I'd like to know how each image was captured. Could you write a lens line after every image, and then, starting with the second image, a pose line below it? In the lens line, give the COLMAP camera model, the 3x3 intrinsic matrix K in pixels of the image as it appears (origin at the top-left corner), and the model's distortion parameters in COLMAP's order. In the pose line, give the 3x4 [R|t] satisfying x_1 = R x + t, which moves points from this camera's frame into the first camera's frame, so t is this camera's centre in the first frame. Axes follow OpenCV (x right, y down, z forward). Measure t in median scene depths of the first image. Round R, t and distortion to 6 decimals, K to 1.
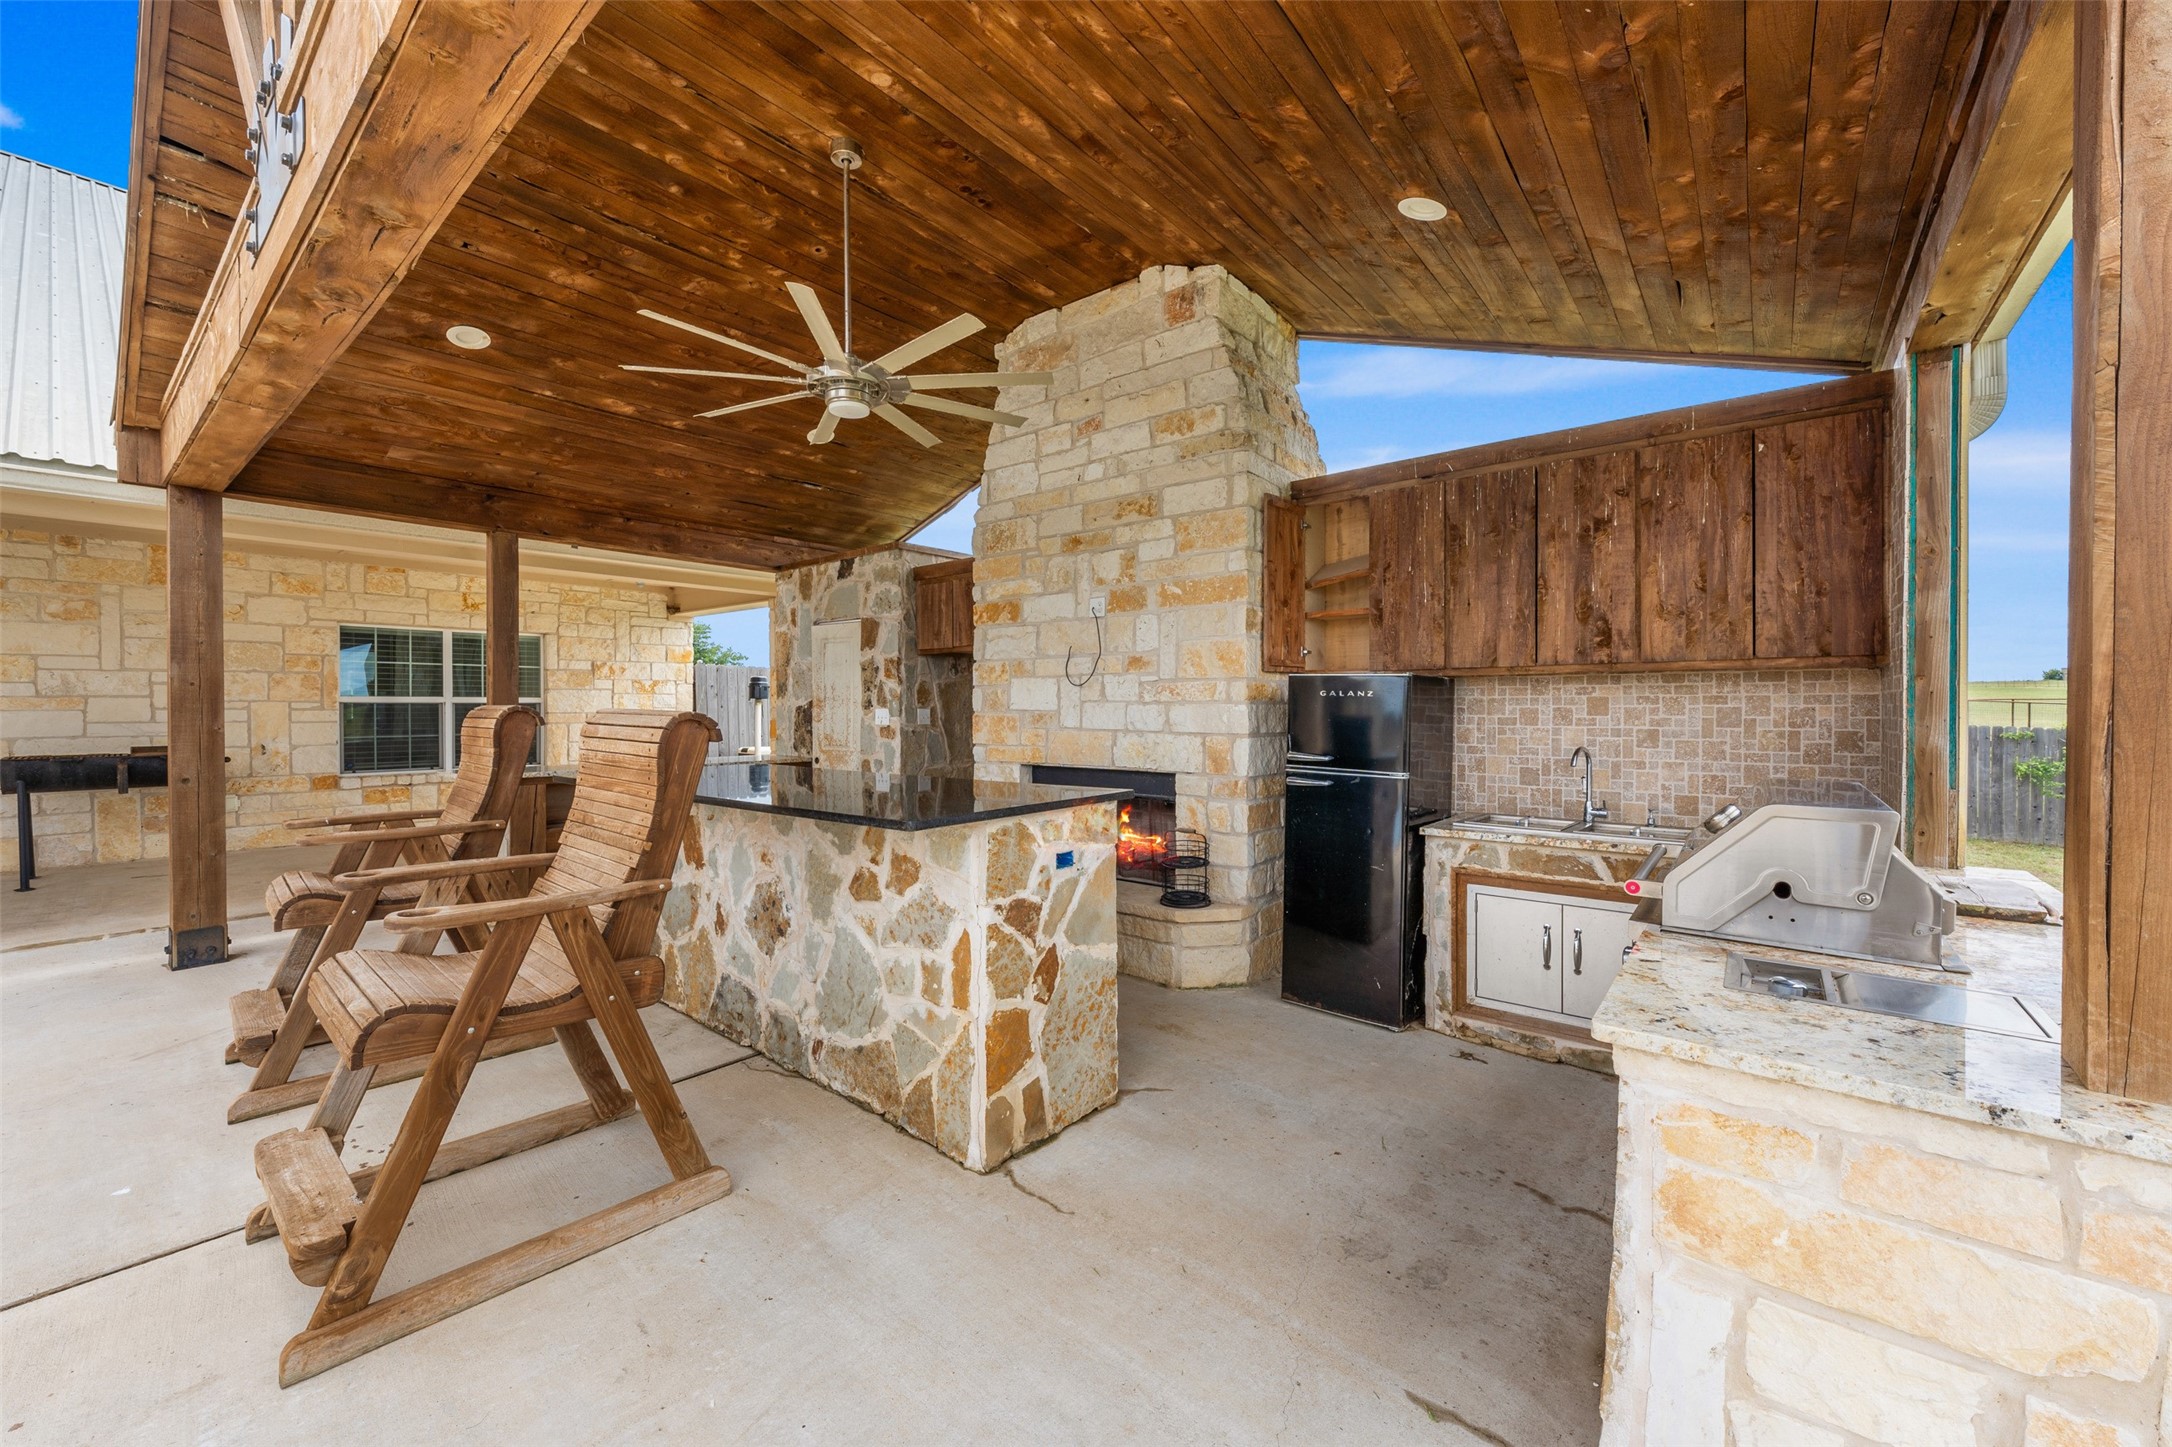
lens RADIAL K [[856.6, 0, 1089.3], [0, 856.6, 712.0], [0, 0, 1]] dist [-0.001553, -0.000113]
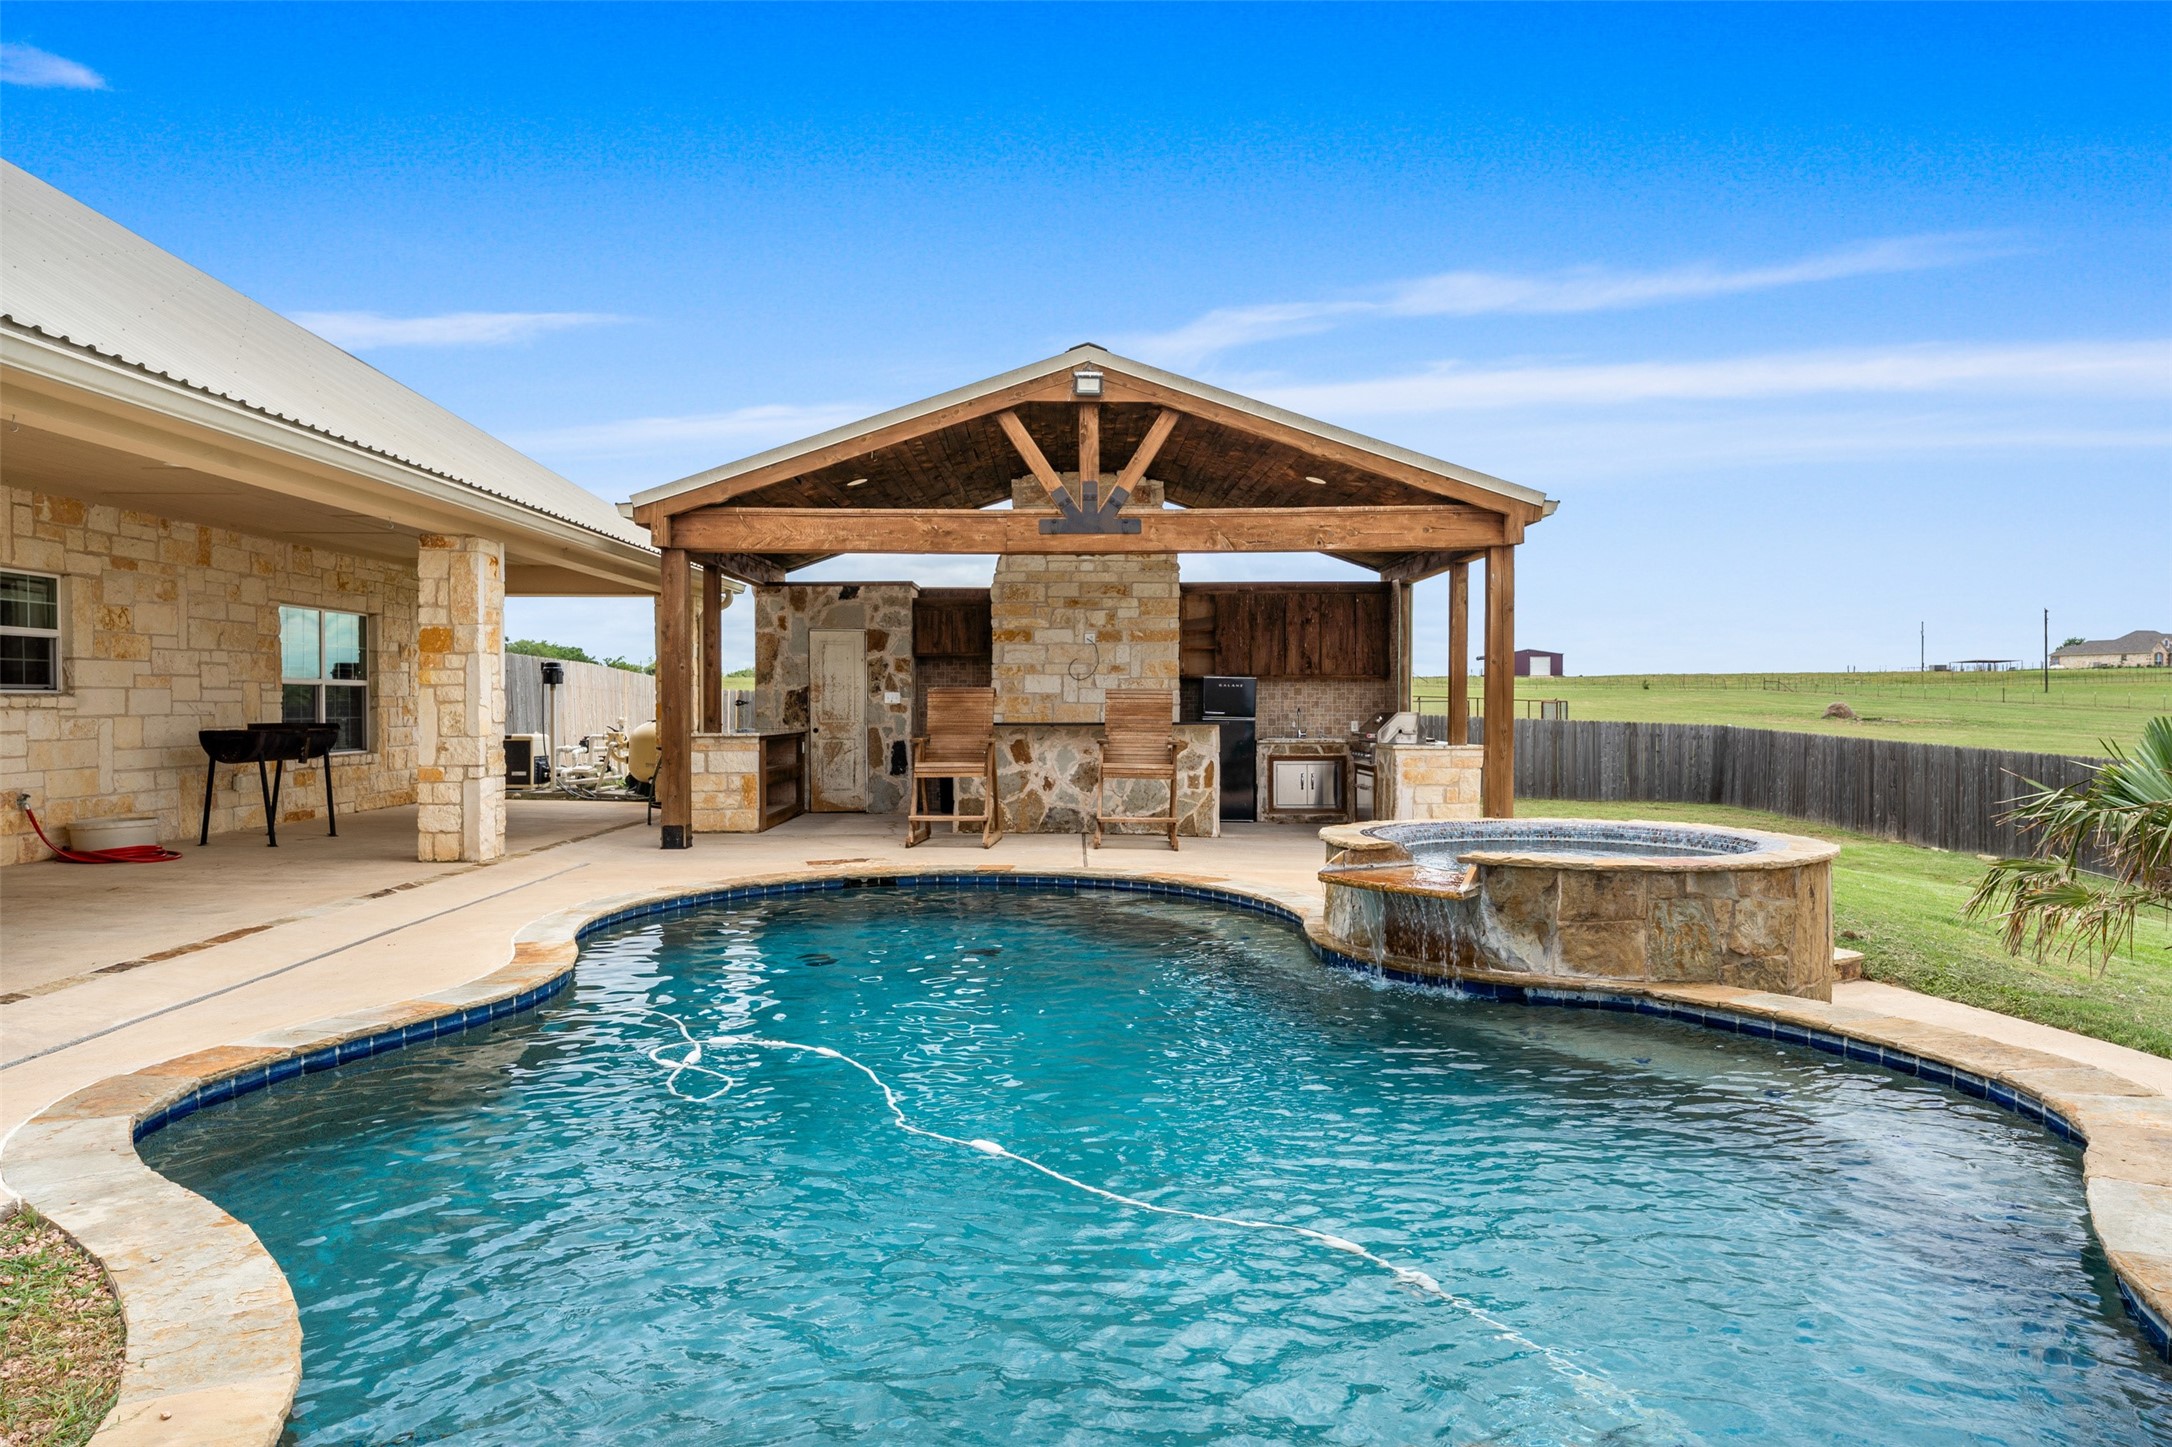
lens RADIAL K [[1367.7, 0, 1086.0], [0, 1367.7, 723.5], [0, 0, 1]] dist [0.001246, 0.000200]
pose [[0.779360, -0.007589, 0.626530, -1.966020], [0.002775, 0.999959, 0.008660, 0.040818], [-0.626570, -0.005011, 0.779349, -1.405462]]
